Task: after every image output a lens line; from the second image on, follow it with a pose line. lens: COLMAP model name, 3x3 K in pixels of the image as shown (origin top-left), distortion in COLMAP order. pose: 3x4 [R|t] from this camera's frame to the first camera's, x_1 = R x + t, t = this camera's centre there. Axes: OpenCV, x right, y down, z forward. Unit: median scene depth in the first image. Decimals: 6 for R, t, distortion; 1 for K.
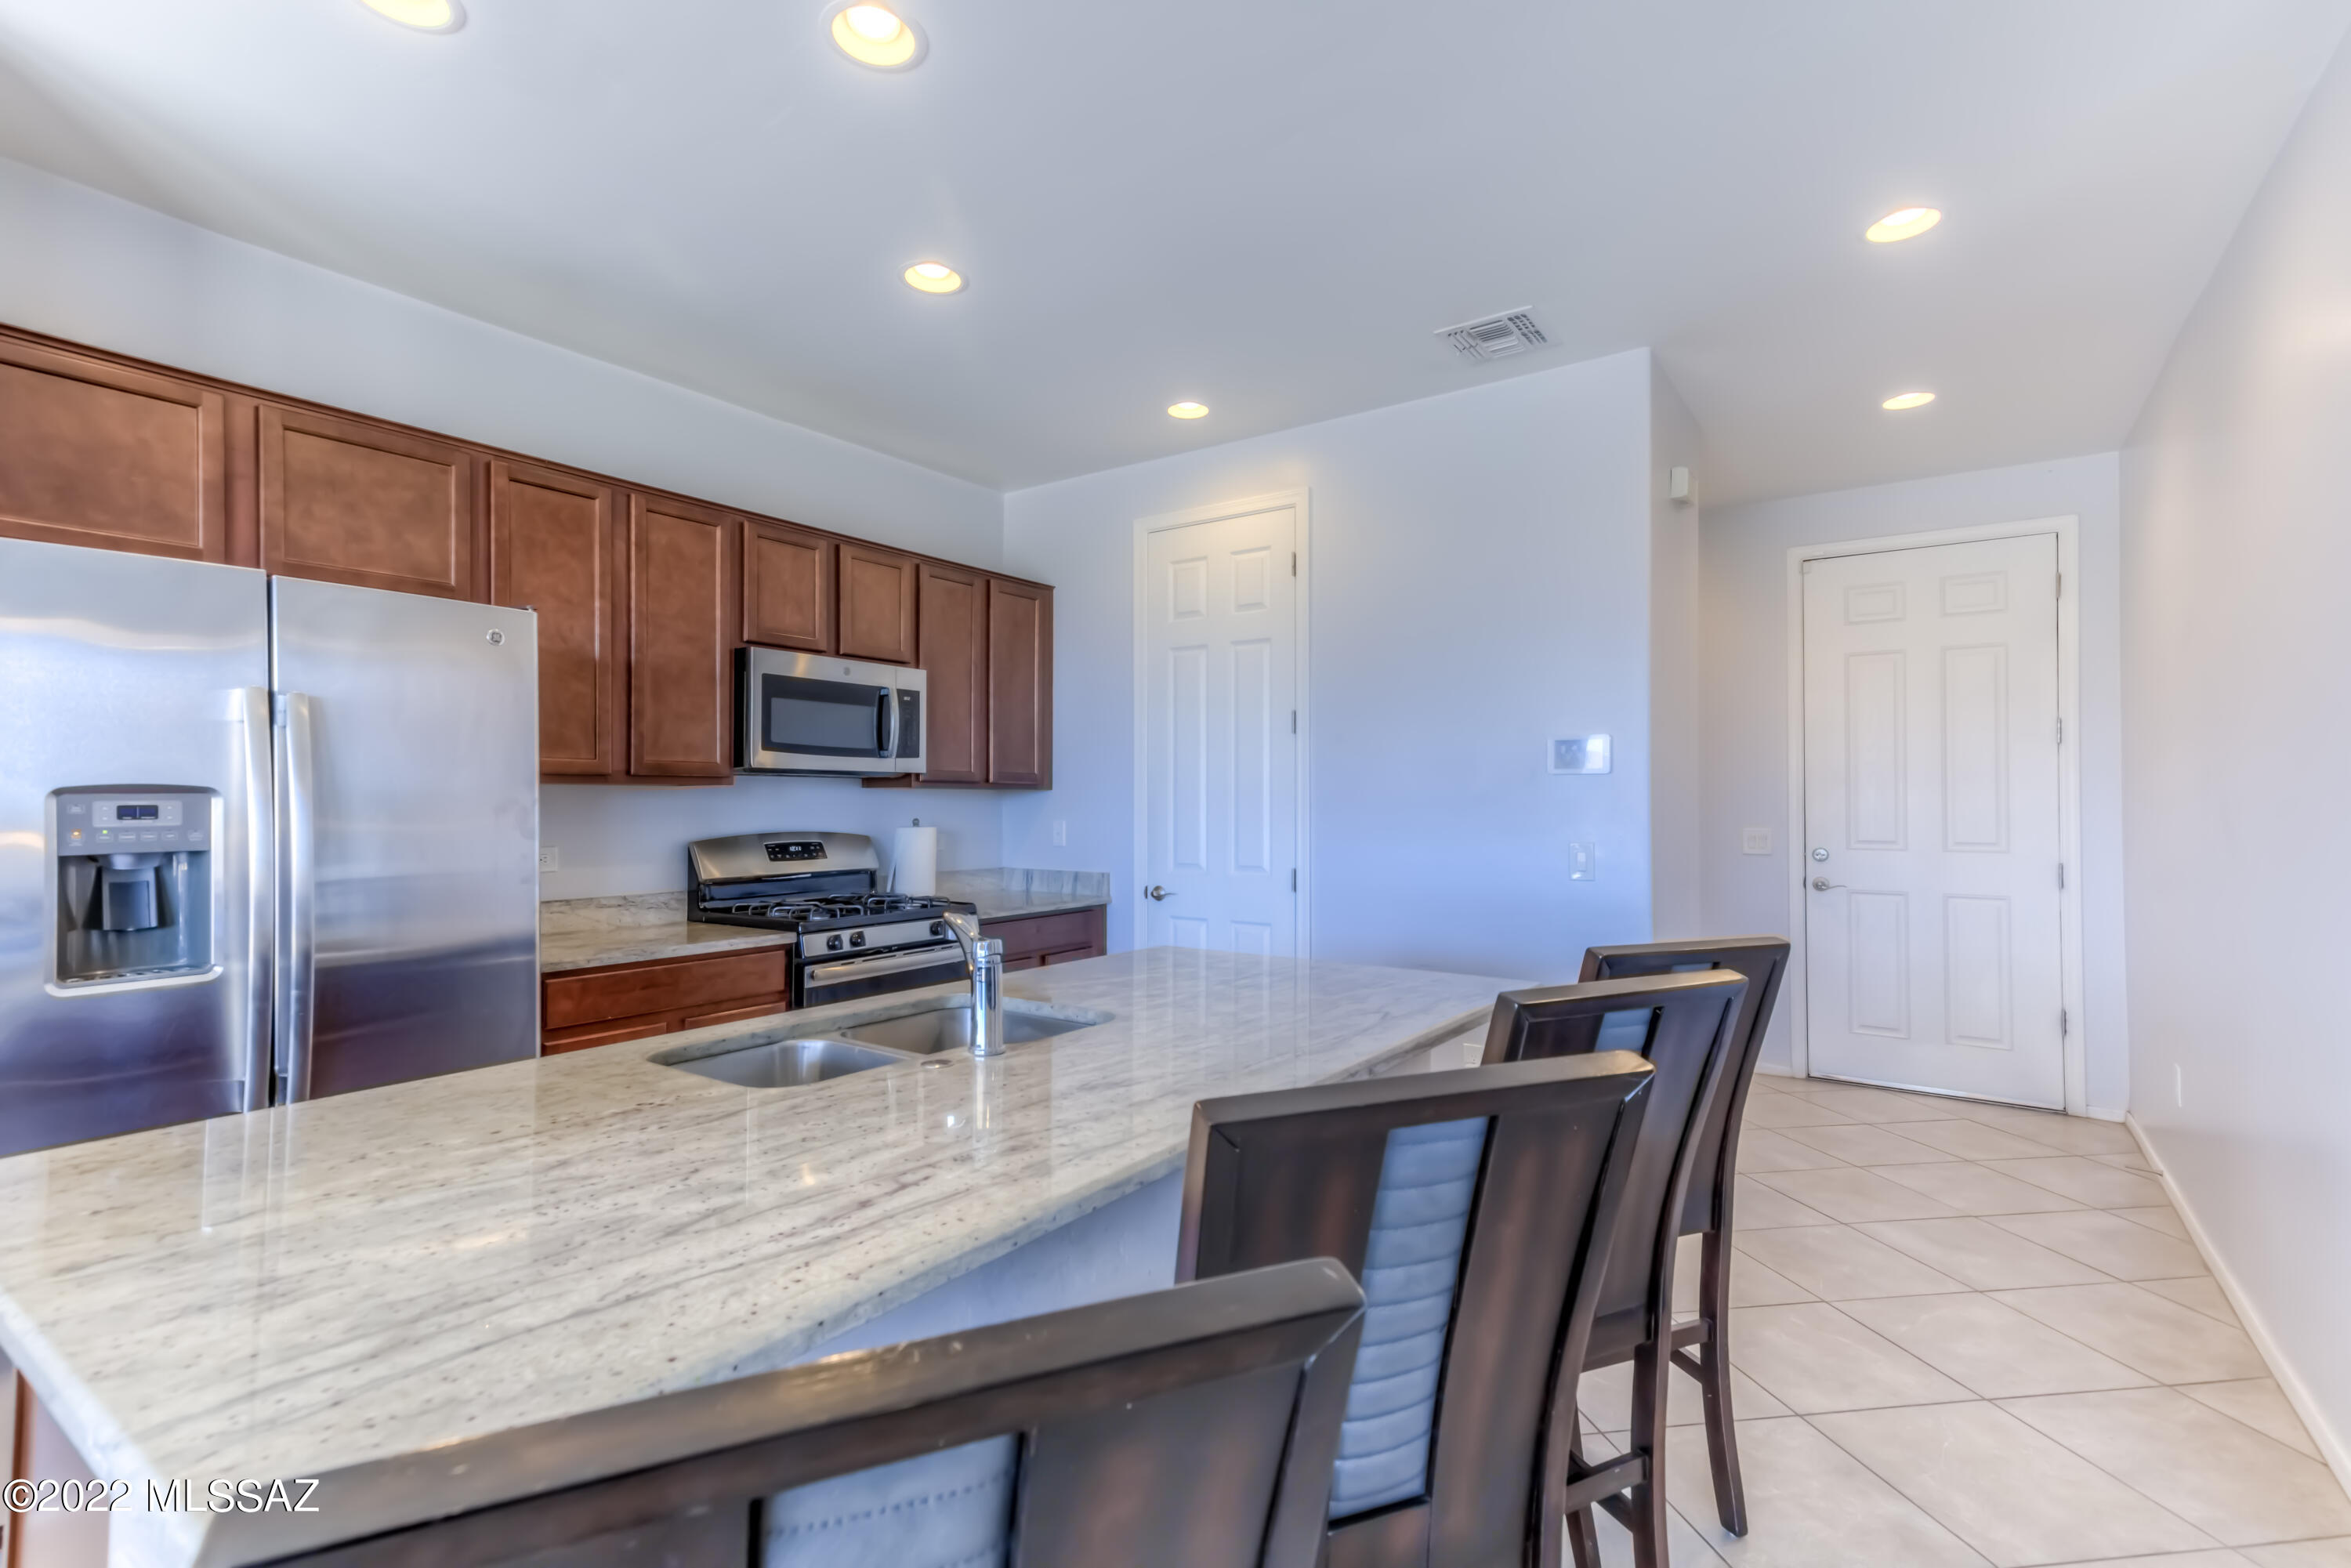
lens RADIAL K [[1085.7, 0, 1172.1], [0, 1085.7, 794.2], [0, 0, 1]] dist [0.021060, 0.000823]
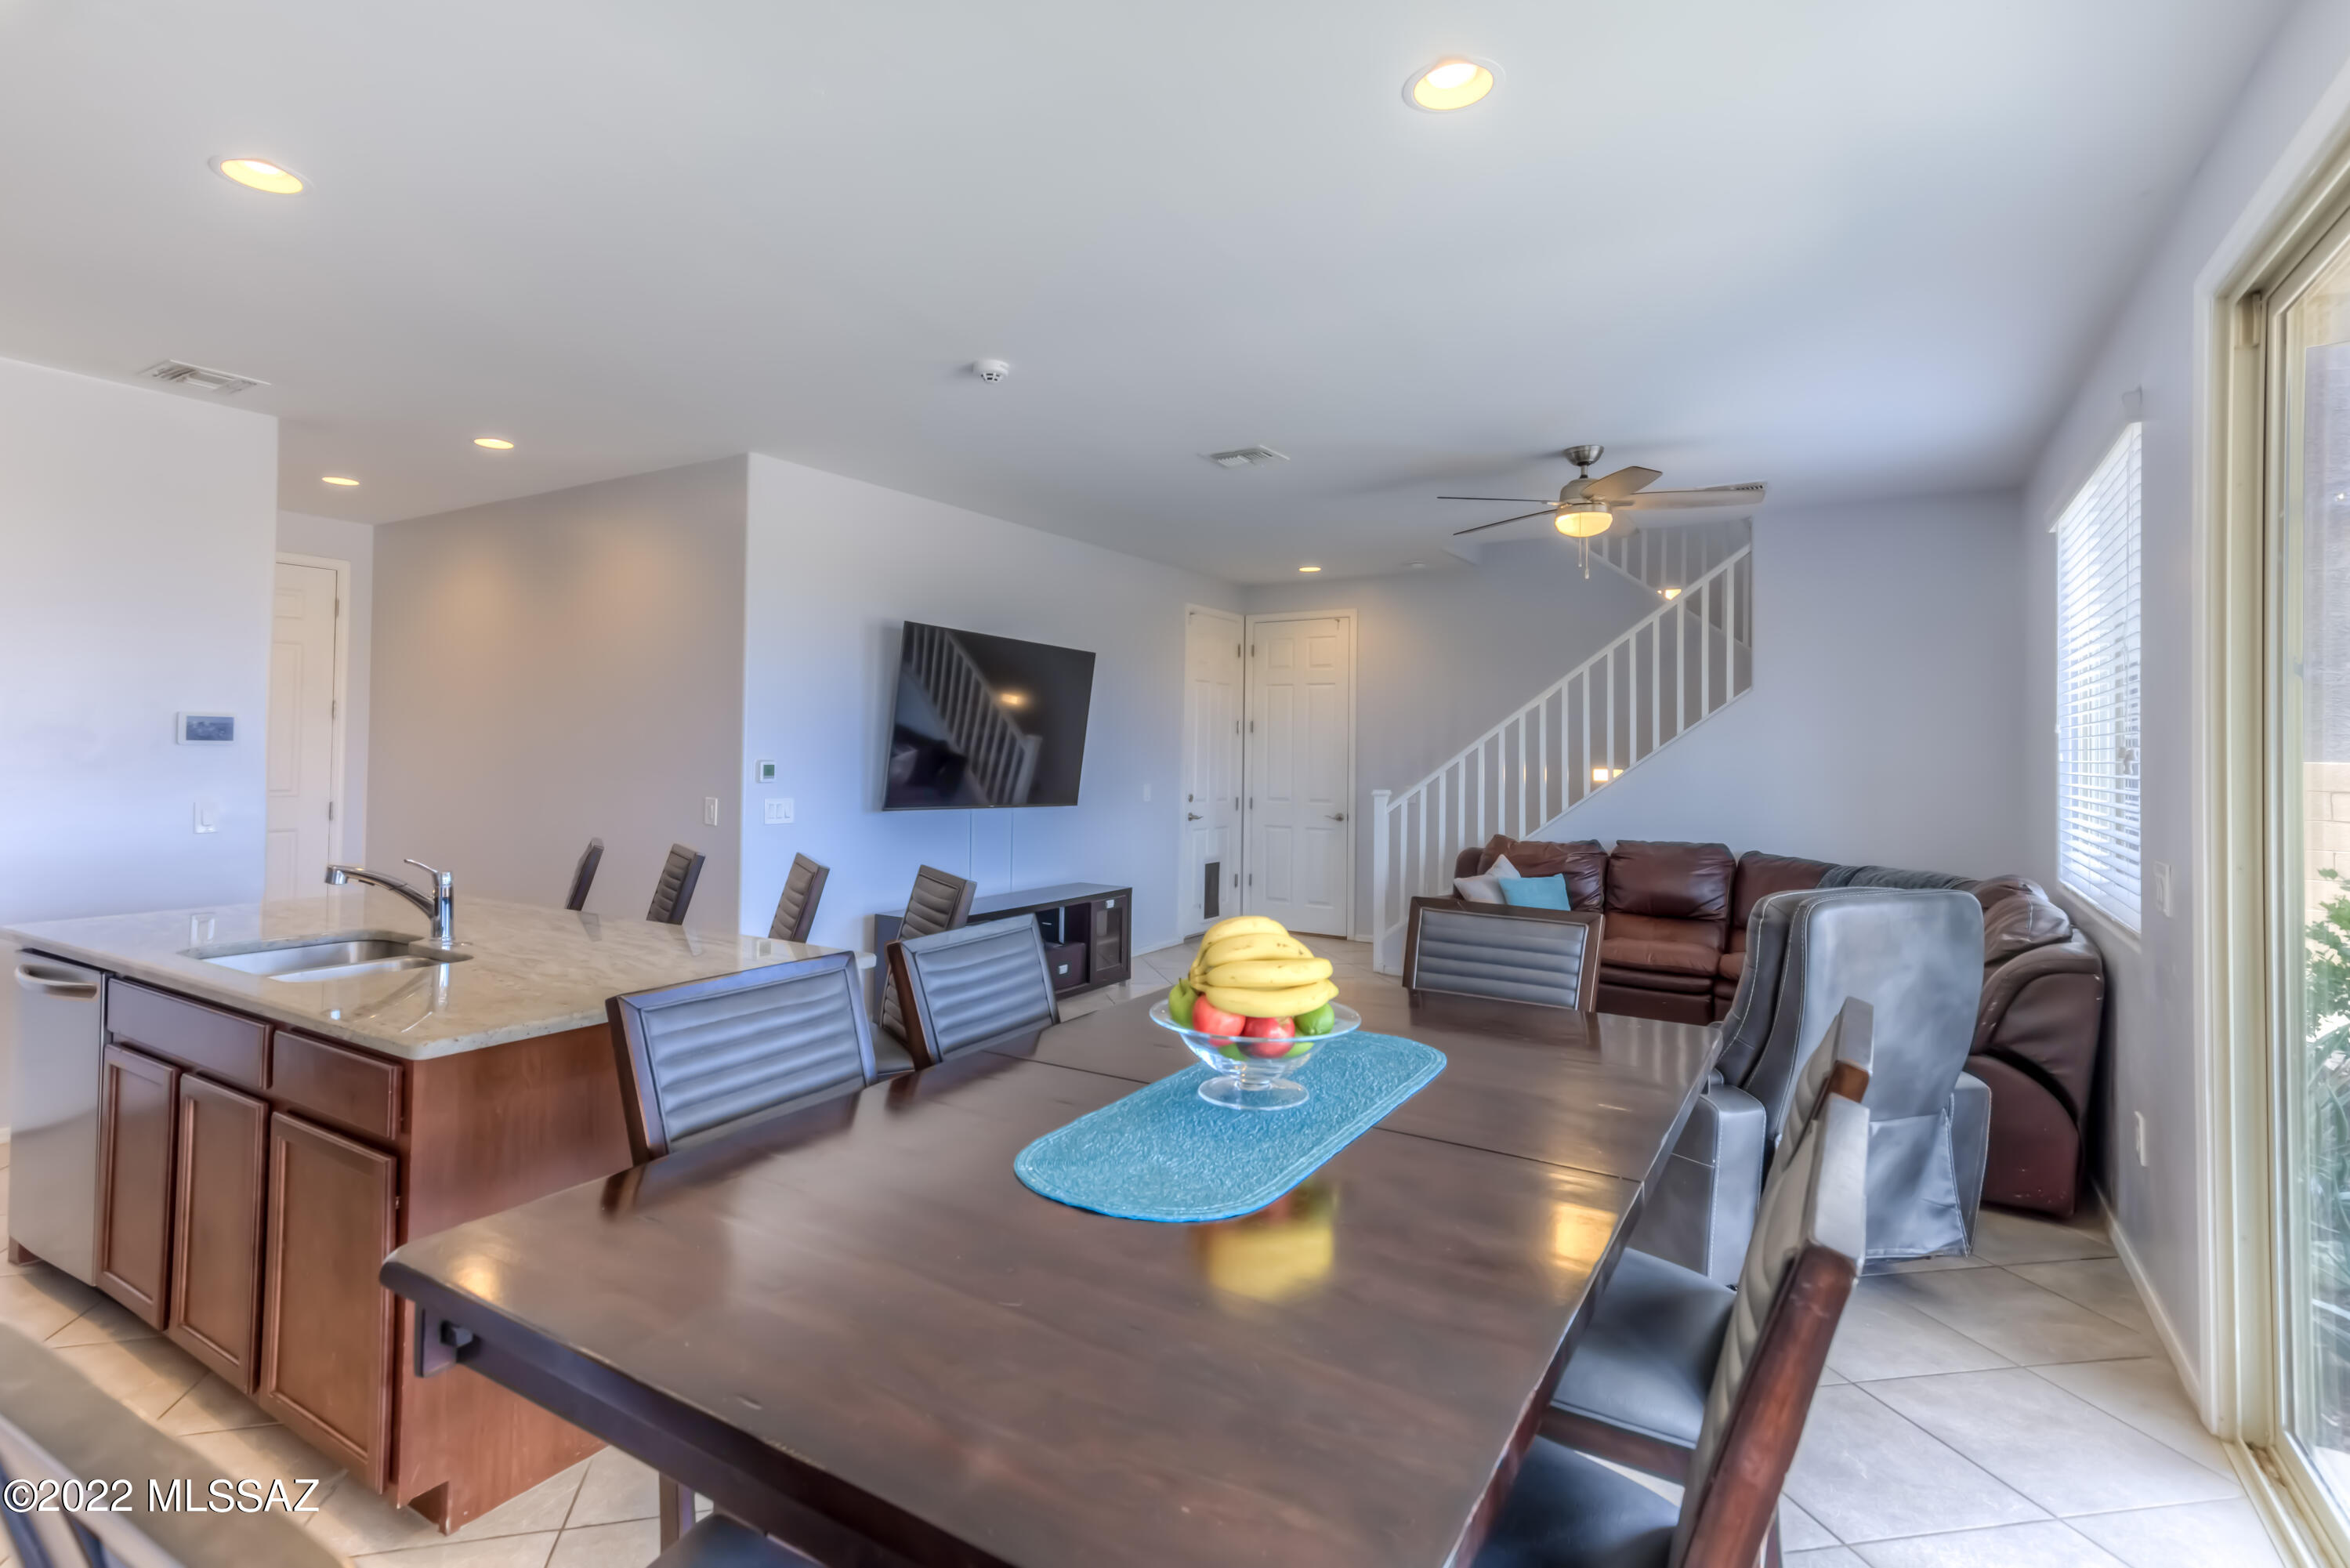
lens RADIAL K [[1130.5, 0, 1106.4], [0, 1130.5, 720.0], [0, 0, 1]] dist [0.016357, 0.000512]
pose [[-0.016699, 0.025222, 0.999542, -0.922522], [-0.018421, 0.999504, -0.025528, -0.031828], [-0.999691, -0.018839, -0.016226, 0.026499]]
